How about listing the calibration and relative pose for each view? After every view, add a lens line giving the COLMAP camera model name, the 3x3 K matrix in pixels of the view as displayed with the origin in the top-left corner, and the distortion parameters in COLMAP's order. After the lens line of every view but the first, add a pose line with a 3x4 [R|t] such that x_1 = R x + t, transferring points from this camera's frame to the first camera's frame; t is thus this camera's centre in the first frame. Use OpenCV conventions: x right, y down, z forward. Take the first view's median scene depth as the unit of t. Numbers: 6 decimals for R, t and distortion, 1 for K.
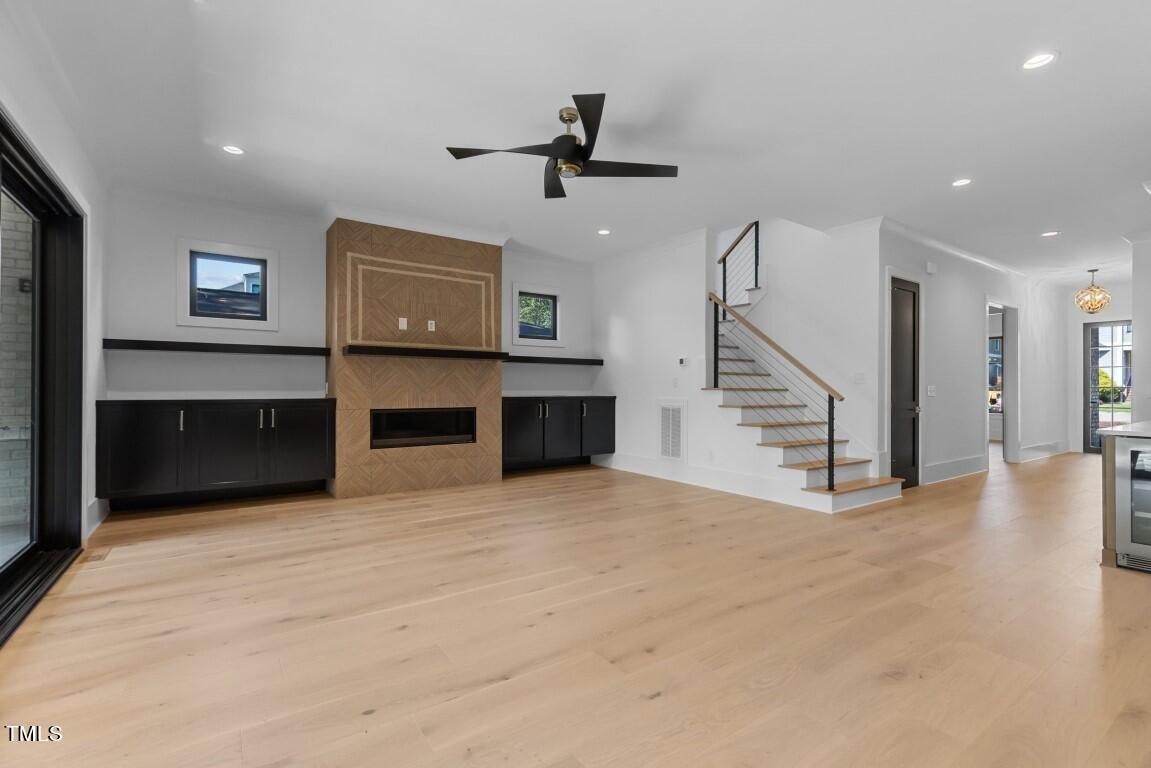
lens RADIAL K [[521.6, 0, 580.1], [0, 521.6, 385.3], [0, 0, 1]] dist [0.003515, -0.000687]
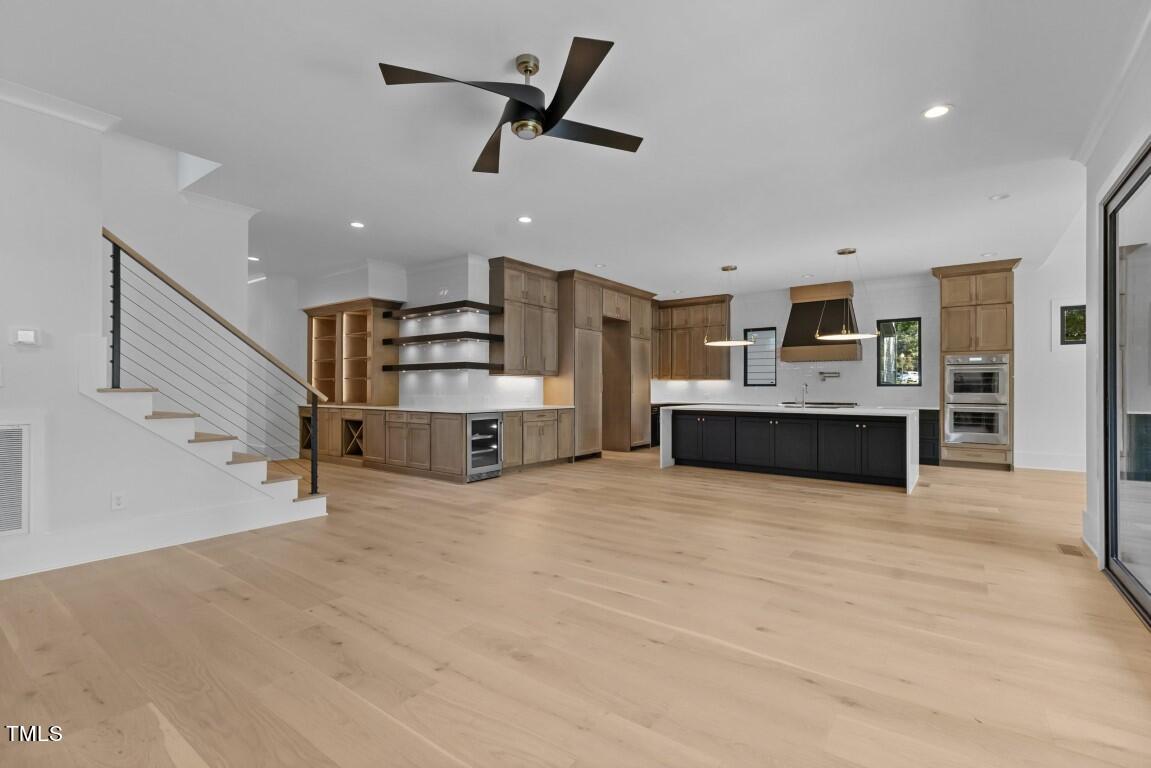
lens RADIAL K [[521.6, 0, 580.1], [0, 521.6, 385.3], [0, 0, 1]] dist [0.003515, -0.000687]
pose [[-0.326007, 0.000267, 0.945367, -0.483022], [-0.005904, 0.999980, -0.002318, -0.000497], [-0.945349, -0.006337, -0.325999, 0.681712]]
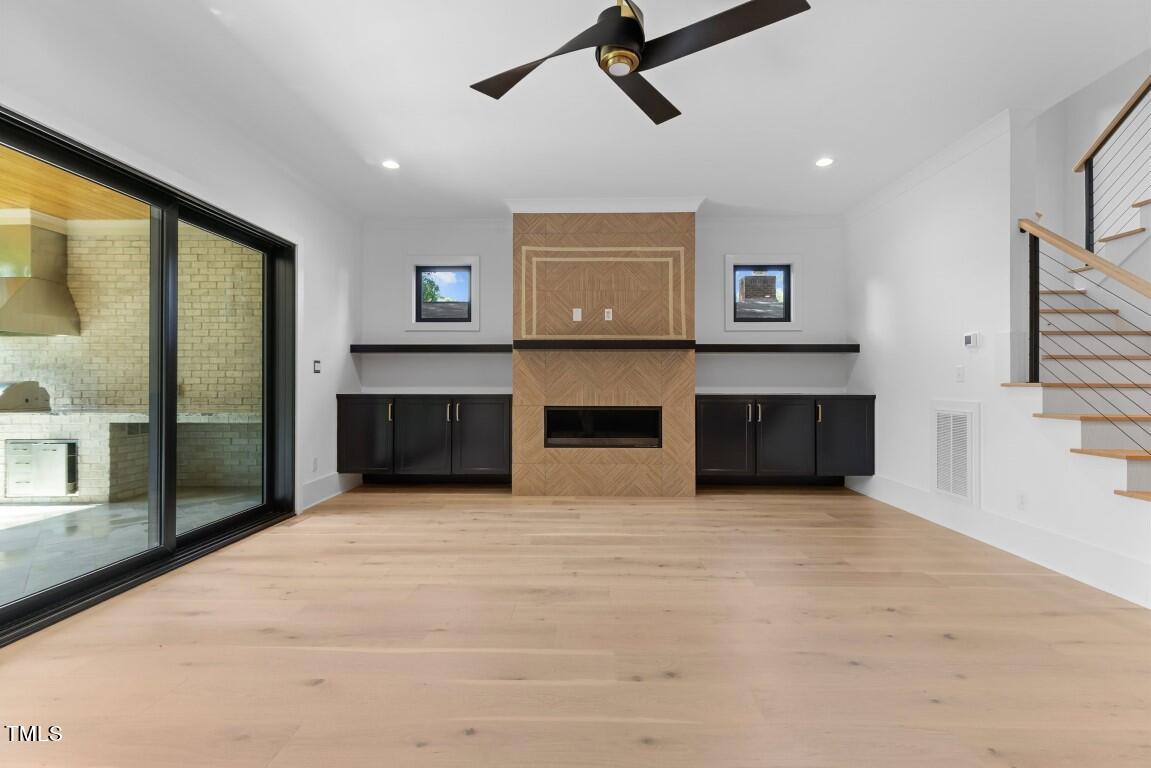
lens RADIAL K [[515.1, 0, 579.0], [0, 515.1, 379.4], [0, 0, 1]] dist [0.006717, -0.000809]
pose [[0.810477, -0.006670, -0.585733, 0.186846], [0.004241, 0.999976, -0.005519, 0.002077], [0.585756, 0.001989, 0.810485, 0.242684]]
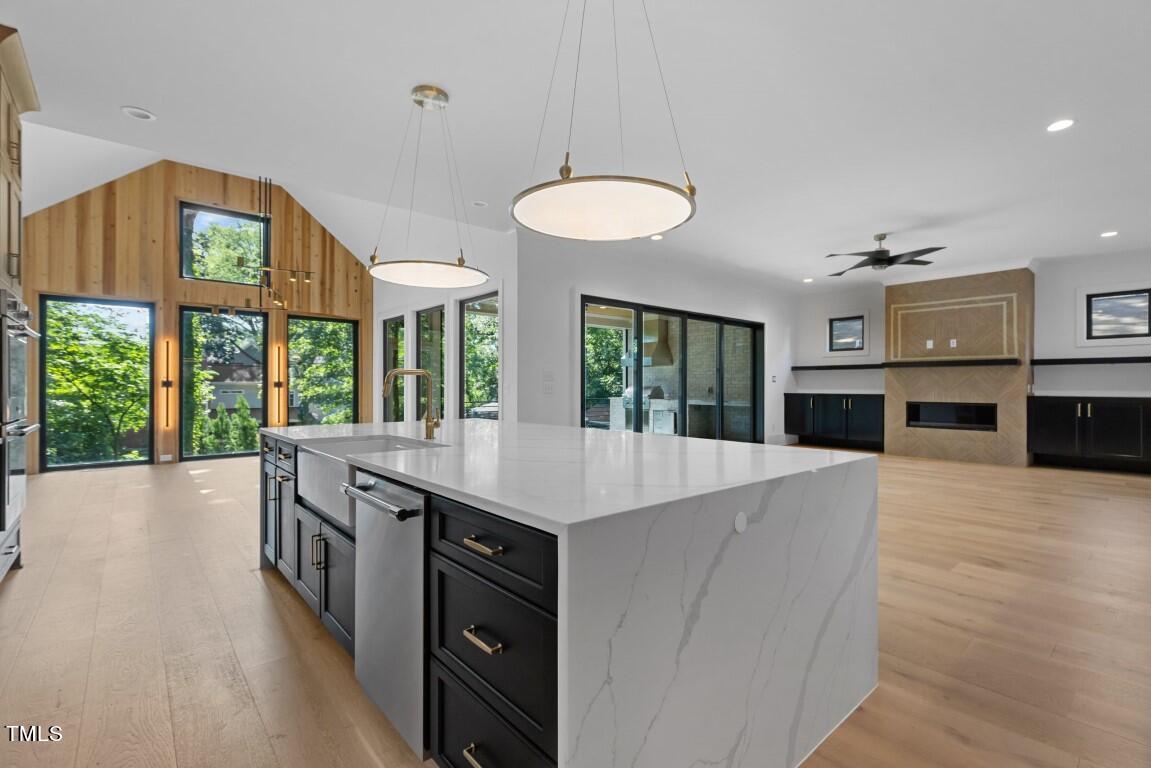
lens RADIAL K [[517.2, 0, 580.3], [0, 517.2, 381.8], [0, 0, 1]] dist [0.003067, -0.000097]
pose [[0.111521, -0.012607, -0.993682, 0.942580], [0.000817, 0.999920, -0.012595, 0.005070], [0.993762, 0.000593, 0.111522, -0.136974]]
